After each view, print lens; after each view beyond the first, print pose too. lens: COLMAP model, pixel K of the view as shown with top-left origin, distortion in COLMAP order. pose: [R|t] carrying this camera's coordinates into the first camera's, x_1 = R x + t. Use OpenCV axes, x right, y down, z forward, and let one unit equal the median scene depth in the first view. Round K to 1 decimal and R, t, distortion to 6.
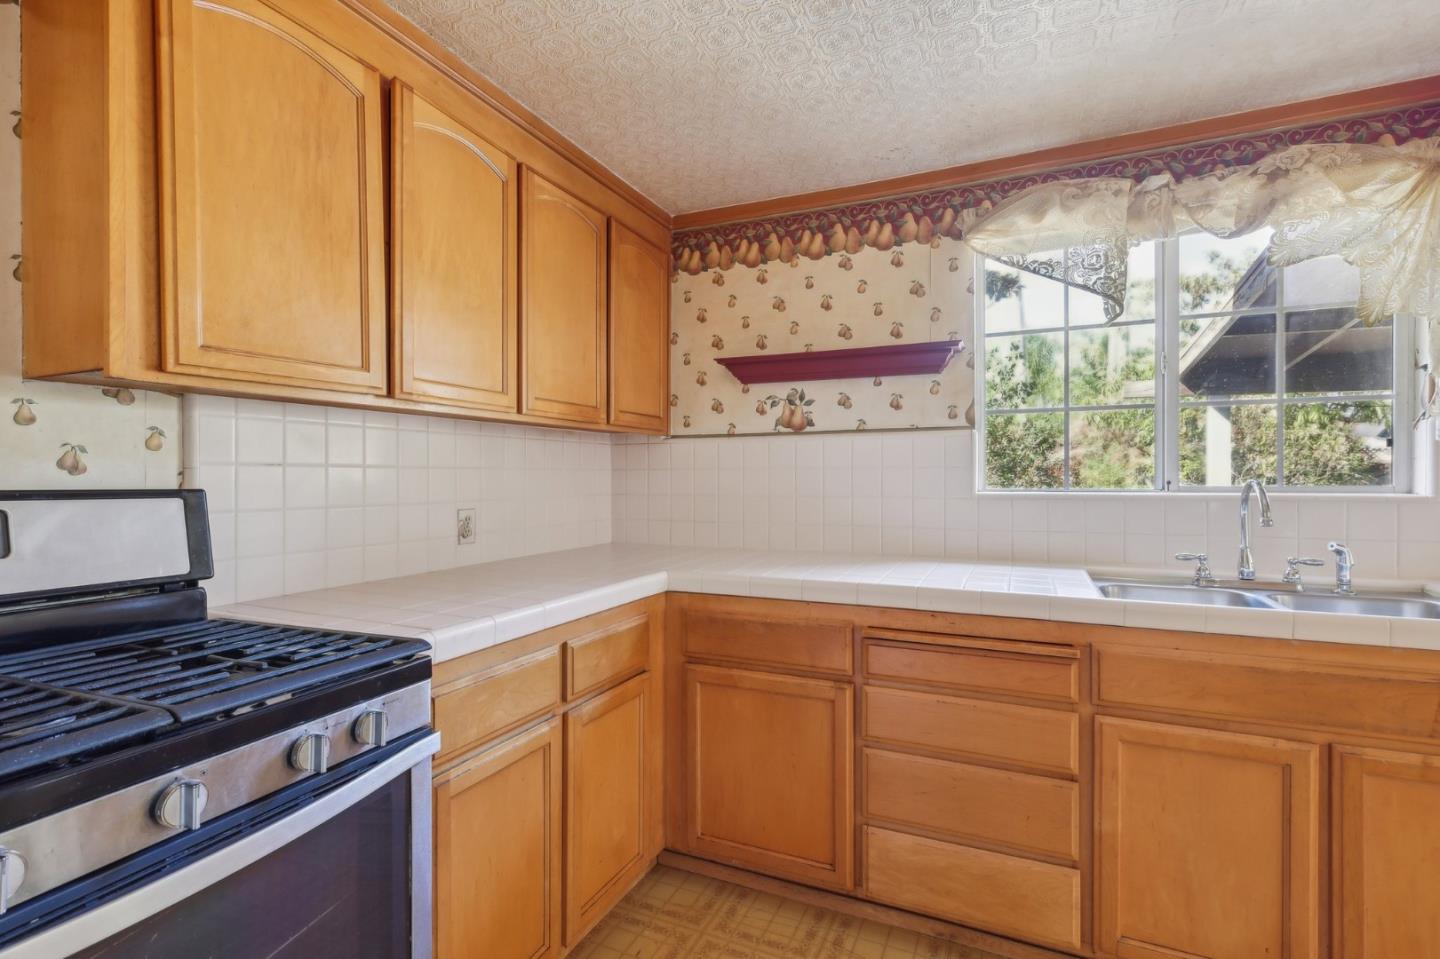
lens RADIAL K [[680.7, 0, 723.2], [0, 680.7, 478.8], [0, 0, 1]] dist [0.002326, -0.000033]
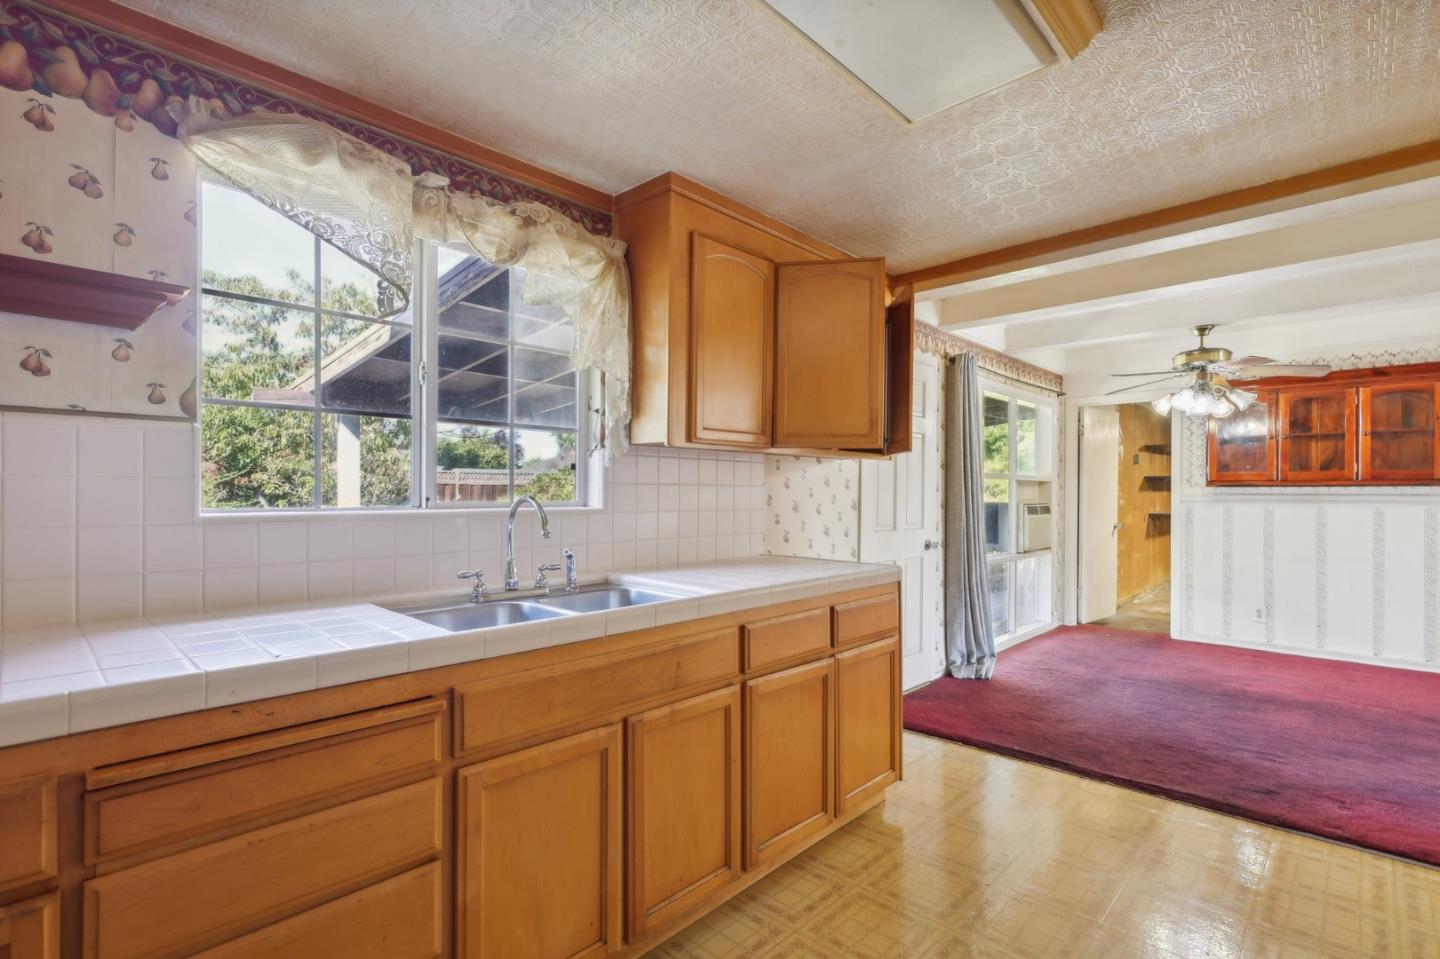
lens RADIAL K [[680.7, 0, 722.8], [0, 680.7, 491.8], [0, 0, 1]] dist [0.002326, -0.000033]
pose [[0.324240, 0.005535, 0.945959, -0.125872], [-0.000217, 0.999983, -0.005777, 0.000769], [-0.945975, 0.001668, 0.324236, 0.322128]]
